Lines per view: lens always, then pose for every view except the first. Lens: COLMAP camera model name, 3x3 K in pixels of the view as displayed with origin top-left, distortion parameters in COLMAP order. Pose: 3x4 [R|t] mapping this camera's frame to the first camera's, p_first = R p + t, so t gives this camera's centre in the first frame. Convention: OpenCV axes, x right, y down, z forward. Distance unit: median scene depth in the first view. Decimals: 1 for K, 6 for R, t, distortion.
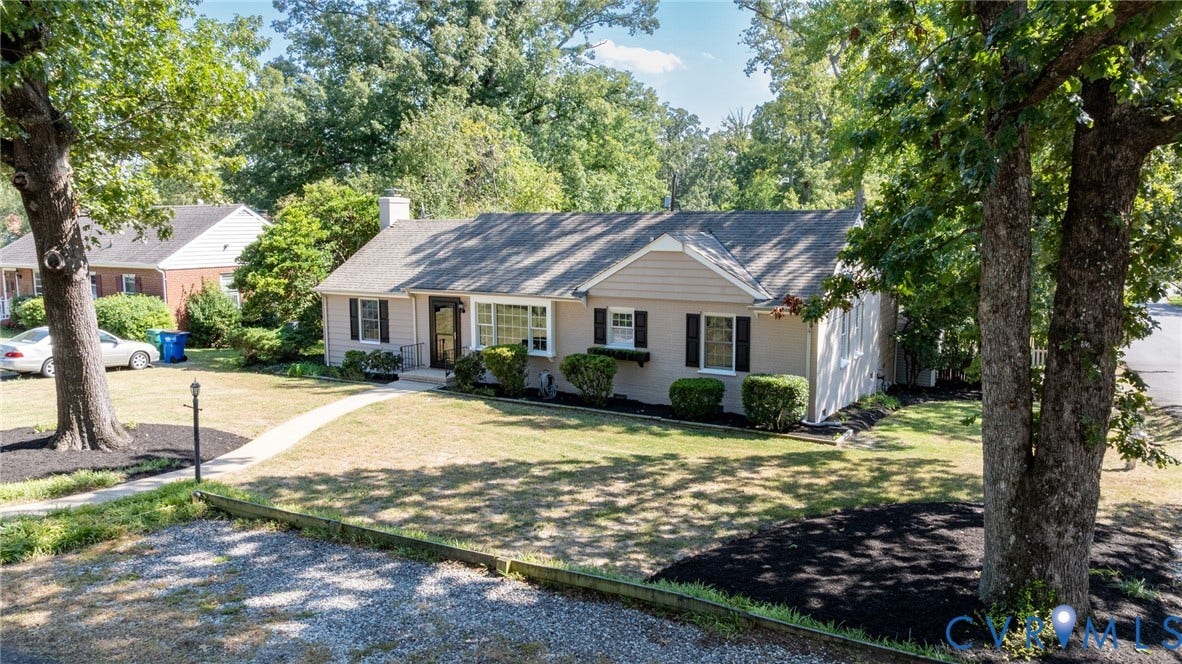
lens RADIAL K [[852.2, 0, 590.1], [0, 852.2, 336.9], [0, 0, 1]] dist [0.002324, -0.004437]
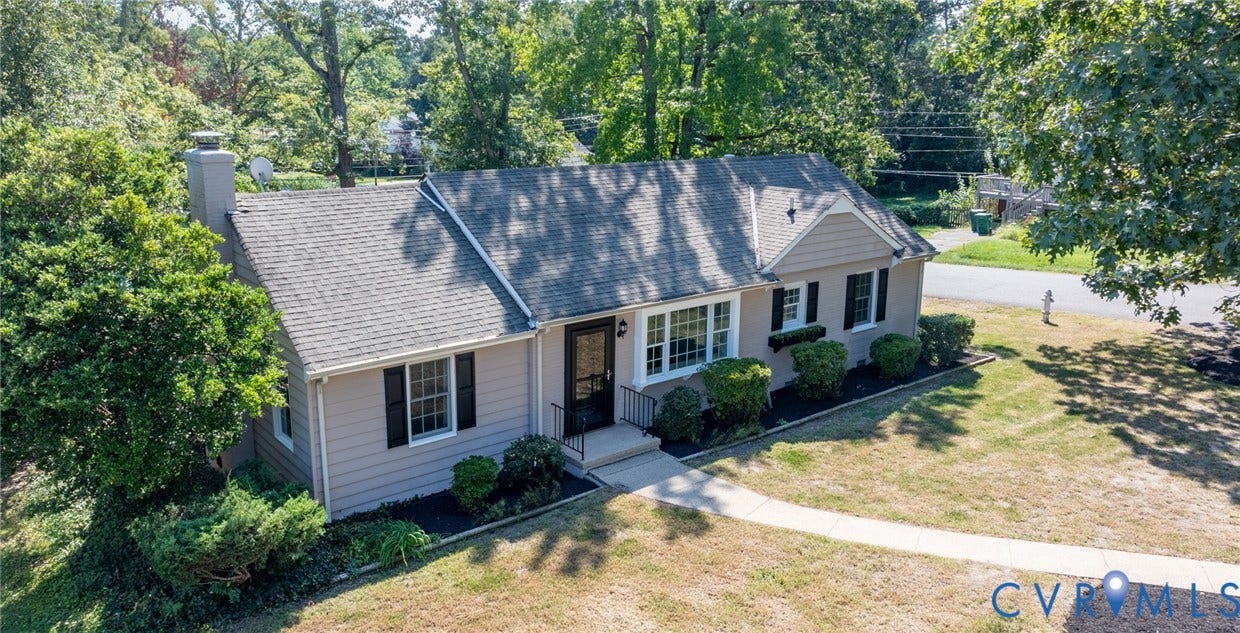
lens RADIAL K [[880.0, 0, 600.5], [0, 880.0, 284.2], [0, 0, 1]] dist [0.036003, -0.000634]
pose [[0.357378, -0.180199, 0.916411, -0.810351], [0.122834, 0.981756, 0.145145, -0.177219], [-0.925847, 0.060695, 0.372992, 0.802835]]
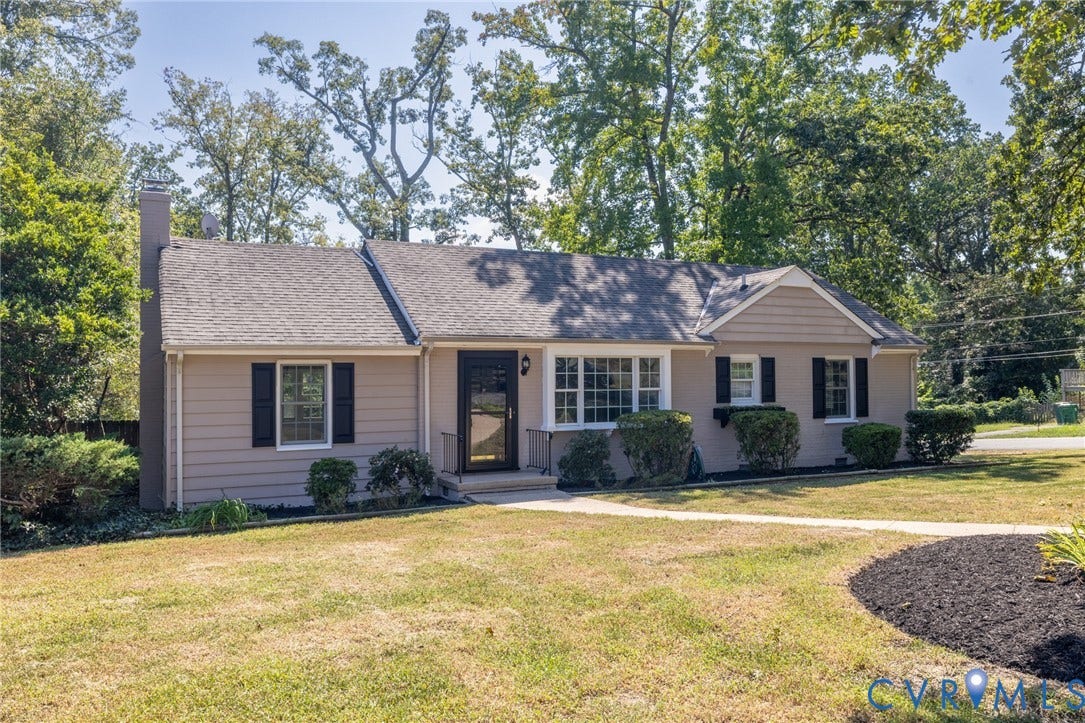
lens RADIAL K [[828.7, 0, 541.1], [0, 828.7, 362.8], [0, 0, 1]] dist [0.004068, -0.003891]
pose [[0.546624, 0.014669, 0.837250, -0.692852], [0.118737, 0.988386, -0.094838, 0.023698], [-0.828917, 0.151253, 0.538534, 0.696117]]
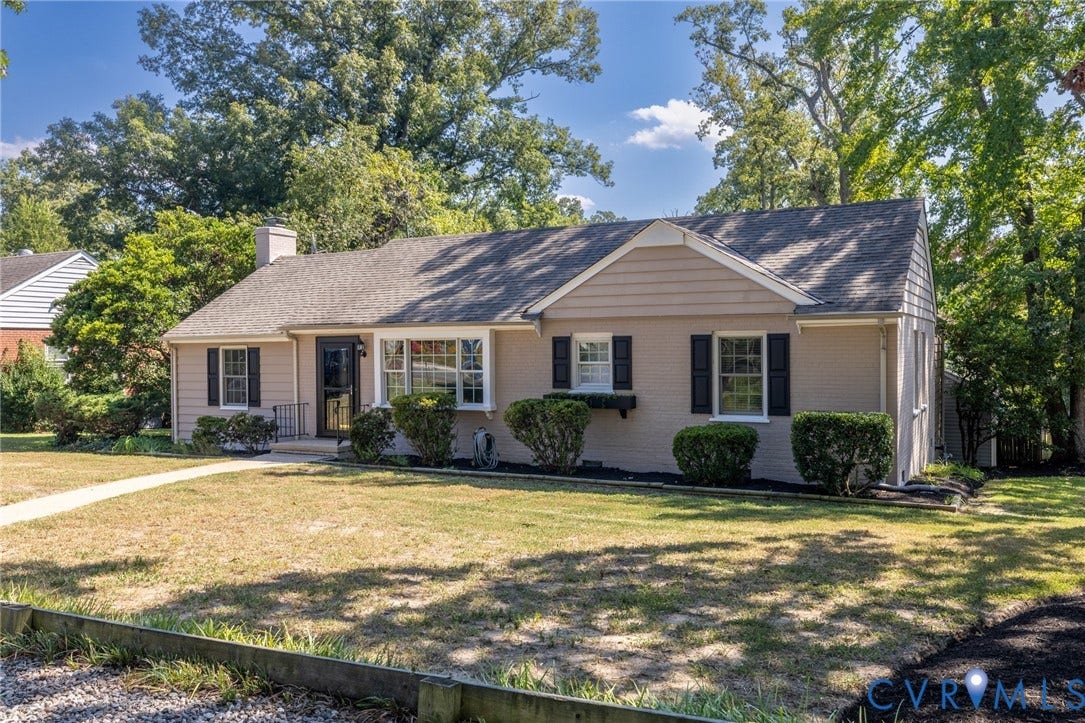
lens RADIAL K [[913.6, 0, 537.1], [0, 913.6, 362.0], [0, 0, 1]] dist [0.004212, 0.026578]
pose [[0.999449, -0.004963, 0.032804, -0.031079], [0.008940, 0.992459, -0.122247, 0.074544], [-0.031949, 0.122473, 0.991957, 0.252882]]
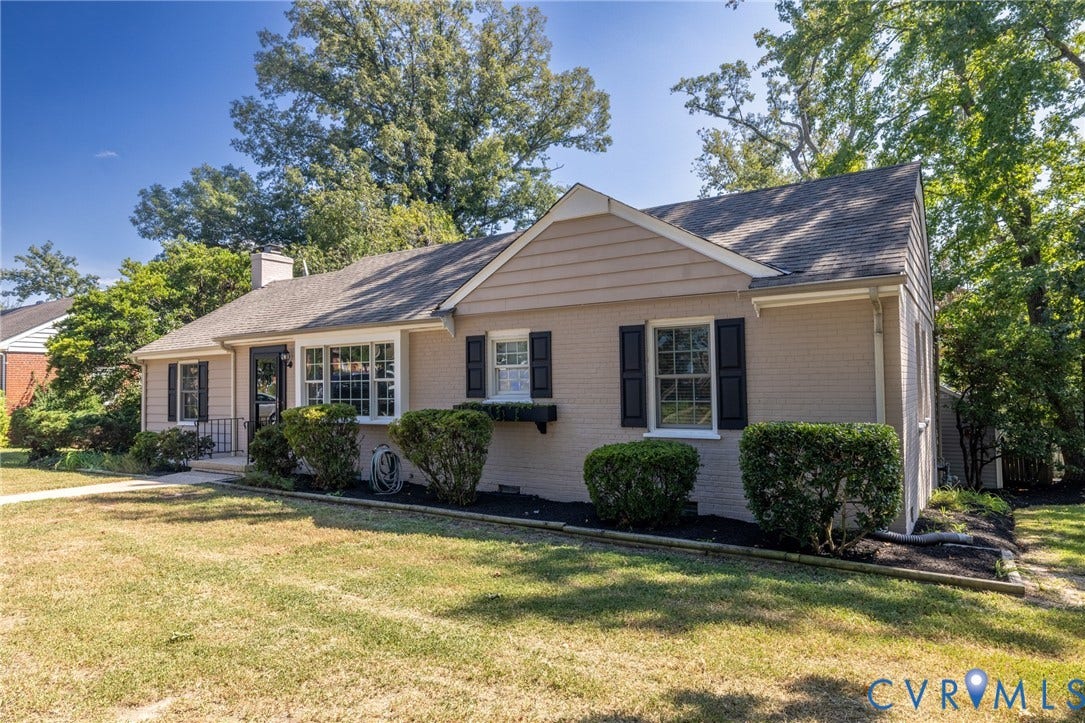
lens RADIAL K [[665.0, 0, 541.2], [0, 665.0, 354.0], [0, 0, 1]] dist [0.006766, -0.002577]
pose [[0.998276, -0.012384, -0.057370, 0.079226], [0.001597, 0.982854, -0.184380, 0.060168], [0.058670, 0.183970, 0.981179, 0.533368]]
